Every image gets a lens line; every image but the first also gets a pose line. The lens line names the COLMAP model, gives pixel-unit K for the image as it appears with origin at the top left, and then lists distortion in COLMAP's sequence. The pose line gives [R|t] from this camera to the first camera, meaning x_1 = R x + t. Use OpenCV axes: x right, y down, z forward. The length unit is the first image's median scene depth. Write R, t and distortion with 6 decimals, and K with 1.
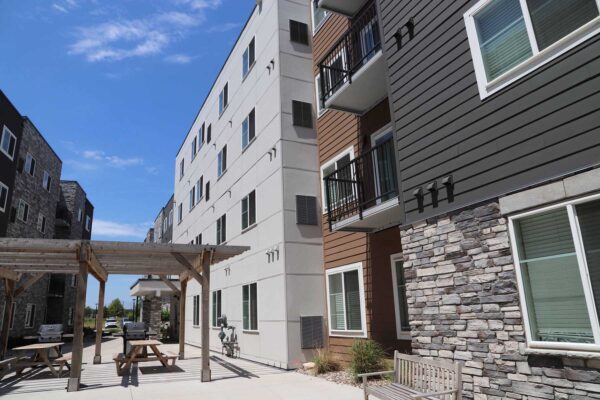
lens RADIAL K [[408.4, 0, 297.5], [0, 408.4, 199.3], [0, 0, 1]] dist [-0.001063, 0.005728]
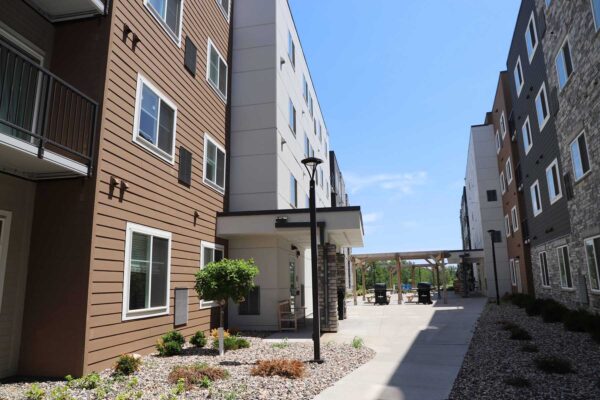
lens RADIAL K [[408.4, 0, 297.9], [0, 408.4, 198.5], [0, 0, 1]] dist [-0.001063, 0.005728]
pose [[-0.815017, 0.164991, 0.555450, -0.435973], [-0.113614, 0.894491, -0.432408, 0.277188], [-0.568189, -0.415527, -0.710281, 0.951086]]
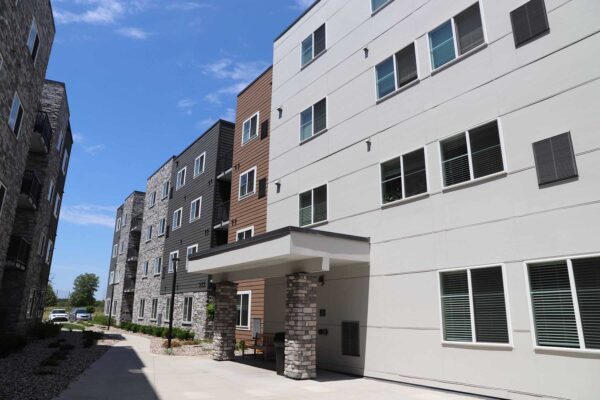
lens RADIAL K [[408.4, 0, 299.8], [0, 408.4, 202.3], [0, 0, 1]] dist [-0.001063, 0.005728]
pose [[0.981582, 0.084194, 0.171489, -0.272253], [-0.086550, 0.996228, 0.006294, 0.012896], [-0.170313, -0.021021, 0.985166, 0.068224]]
